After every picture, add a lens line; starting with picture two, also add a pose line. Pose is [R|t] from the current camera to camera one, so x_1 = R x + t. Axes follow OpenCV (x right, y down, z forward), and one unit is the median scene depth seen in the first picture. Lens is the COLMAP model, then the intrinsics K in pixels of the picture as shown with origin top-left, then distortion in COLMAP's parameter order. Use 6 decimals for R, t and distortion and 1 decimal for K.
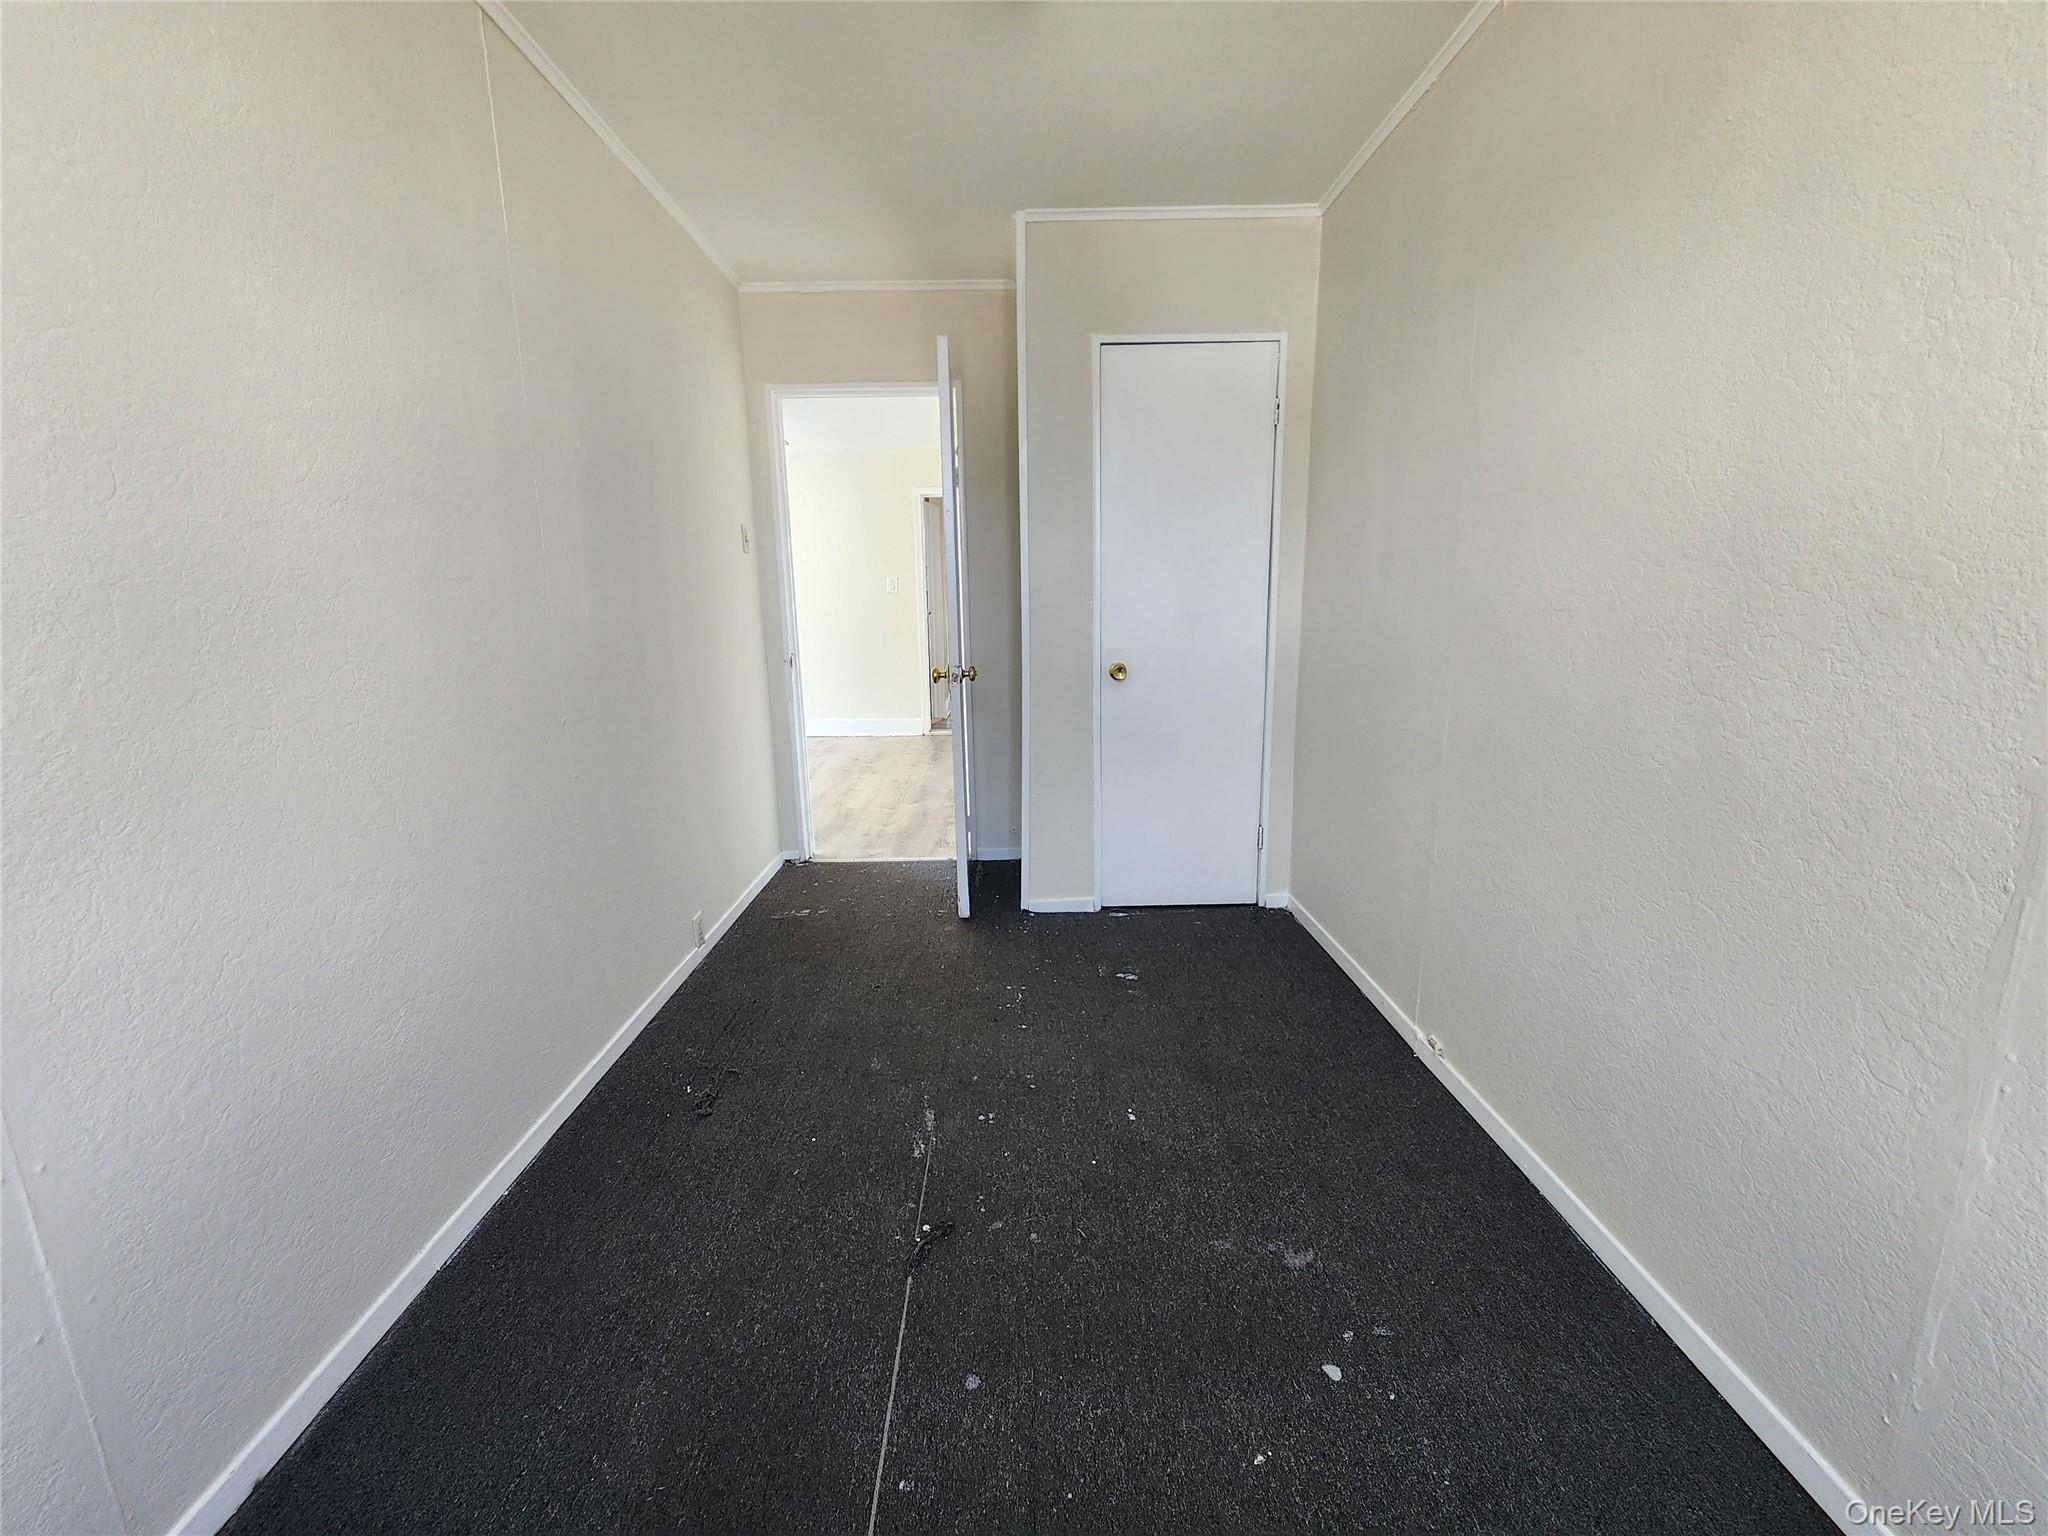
lens RADIAL K [[851.6, 0, 1021.7], [0, 851.6, 772.7], [0, 0, 1]] dist [-0.001063, 0.002747]
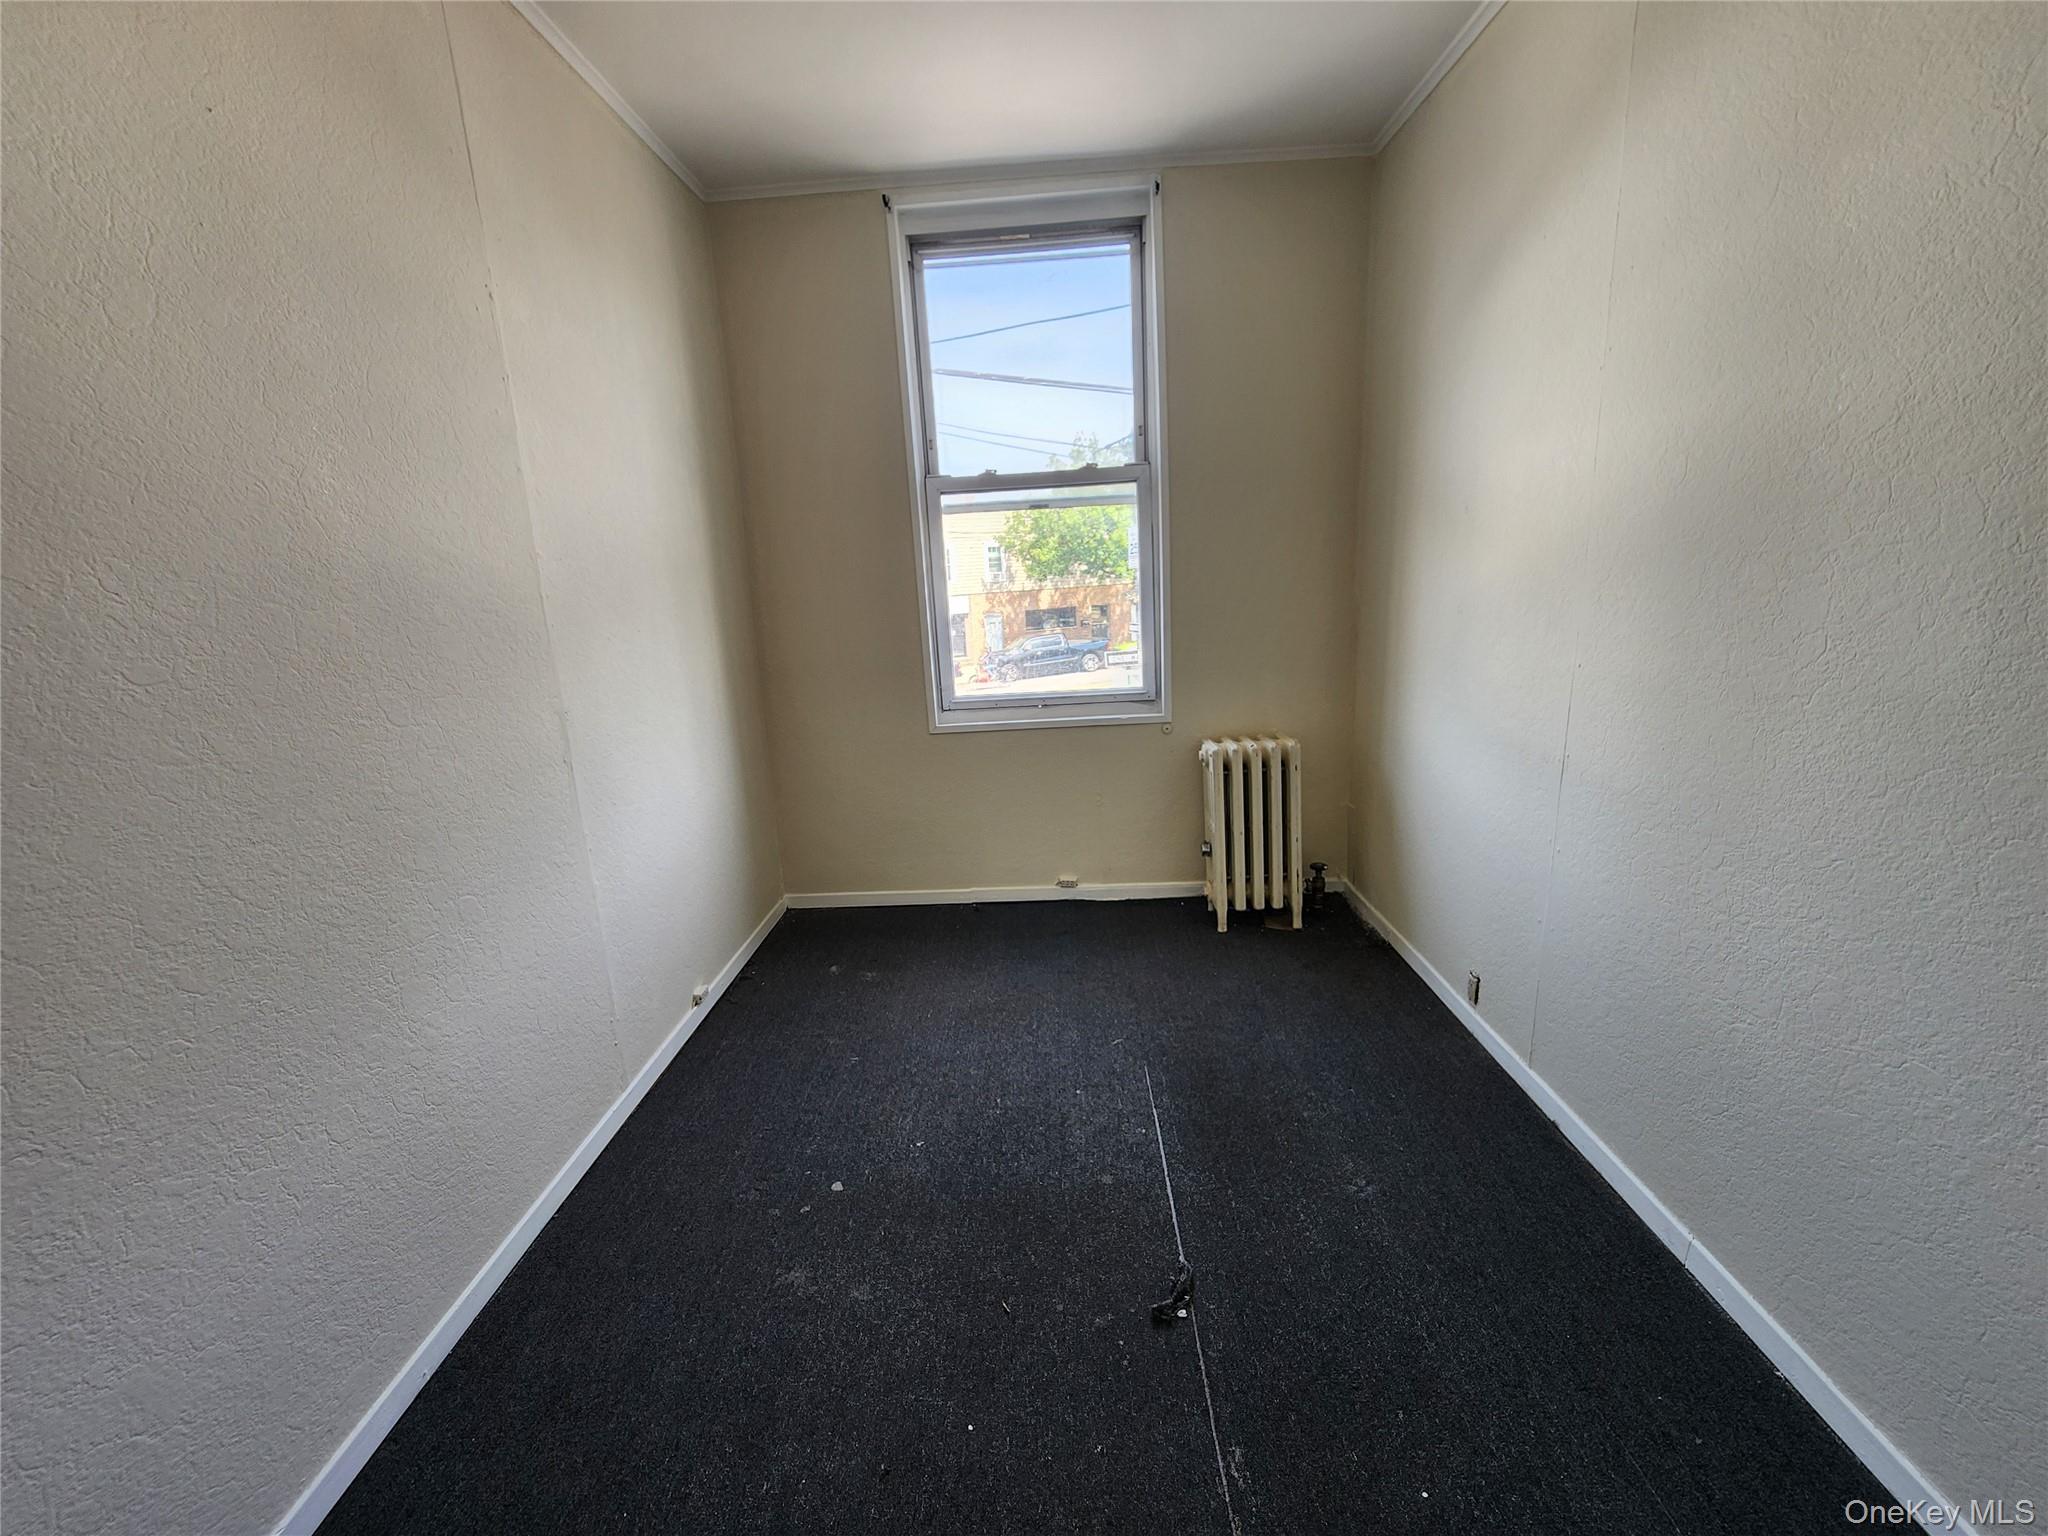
lens RADIAL K [[851.6, 0, 1021.7], [0, 851.6, 772.7], [0, 0, 1]] dist [-0.001063, 0.002747]
pose [[-0.997254, 0.048108, 0.056308, -0.030448], [0.067597, 0.901895, 0.426634, -0.461290], [-0.030260, 0.429269, -0.902670, 2.048317]]
